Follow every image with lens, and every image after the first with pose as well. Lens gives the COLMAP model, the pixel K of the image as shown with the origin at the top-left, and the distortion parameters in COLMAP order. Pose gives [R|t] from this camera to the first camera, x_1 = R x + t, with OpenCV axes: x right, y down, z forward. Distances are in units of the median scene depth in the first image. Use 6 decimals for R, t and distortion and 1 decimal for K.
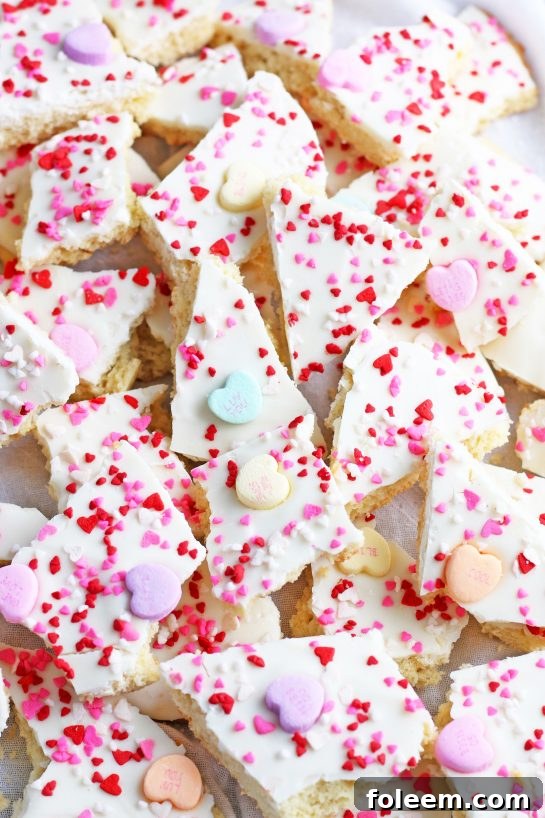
lens RADIAL K [[2050.3, 0, 272.5], [0, 2050.3, 409.0], [0, 0, 1]] dist [-0.207042, 0.449945]
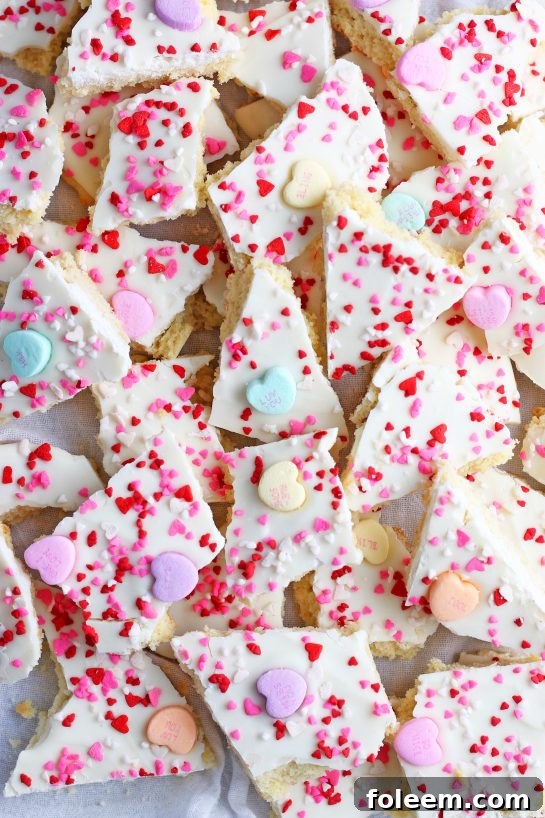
lens RADIAL K [[2050.3, 0, 272.5], [0, 2050.3, 409.0], [0, 0, 1]] dist [-0.207042, 0.449945]
pose [[0.989476, 0.142429, -0.025536, 0.011877], [-0.120932, 0.910878, 0.394560, -0.430884], [0.079457, -0.387319, 0.918515, -0.014938]]
